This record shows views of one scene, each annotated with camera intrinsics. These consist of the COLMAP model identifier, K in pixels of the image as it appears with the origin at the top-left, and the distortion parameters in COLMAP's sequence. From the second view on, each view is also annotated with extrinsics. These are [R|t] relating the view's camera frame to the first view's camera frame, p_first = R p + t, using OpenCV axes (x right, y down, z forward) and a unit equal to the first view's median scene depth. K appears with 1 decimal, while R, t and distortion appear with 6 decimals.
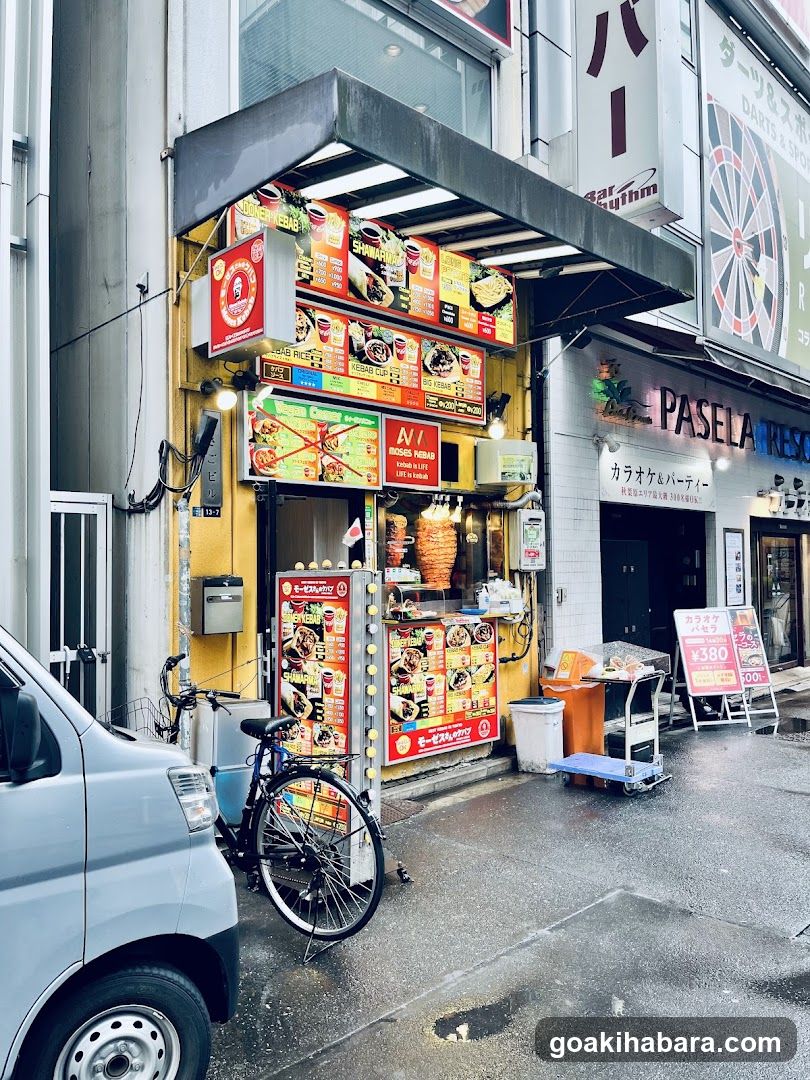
lens RADIAL K [[797.4, 0, 420.6], [0, 797.4, 505.3], [0, 0, 1]] dist [0.026253, -0.002598]
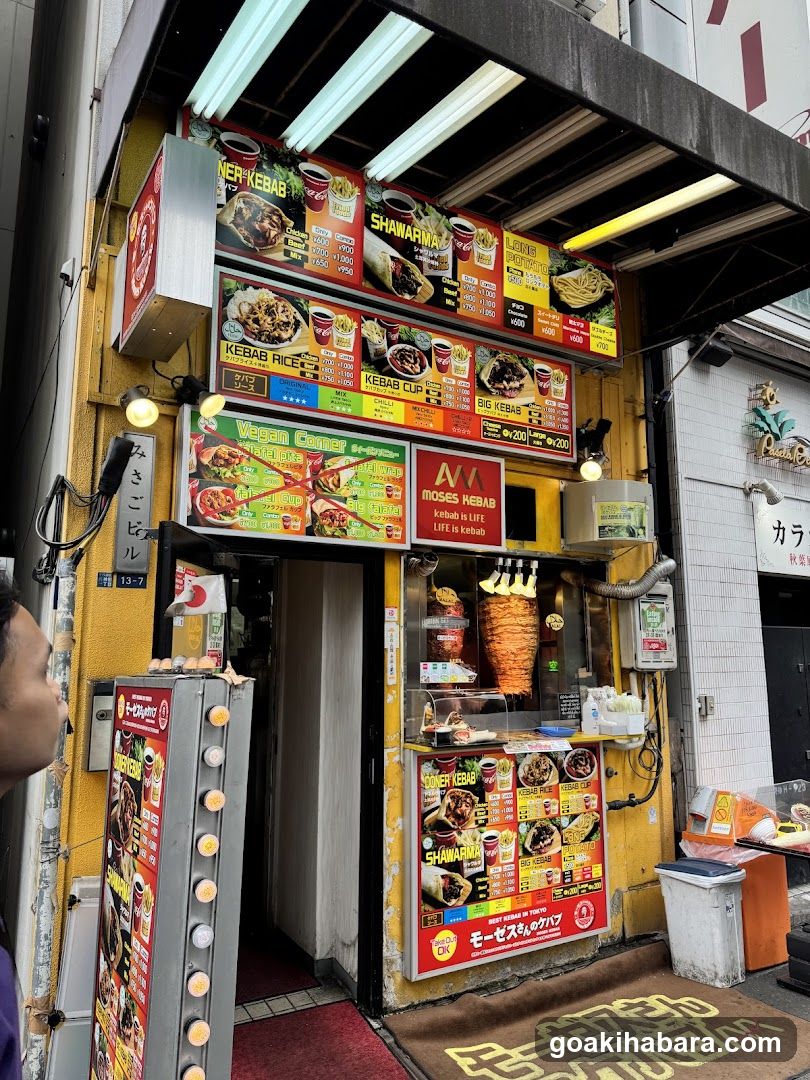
lens RADIAL K [[723.0, 0, 405.4], [0, 723.0, 515.8], [0, 0, 1]] dist [0.113042, -0.205784]
pose [[0.972875, -0.030076, -0.229370, 0.089011], [0.005504, 0.994242, -0.107021, 0.017712], [0.231268, 0.102856, 0.967438, 0.366544]]
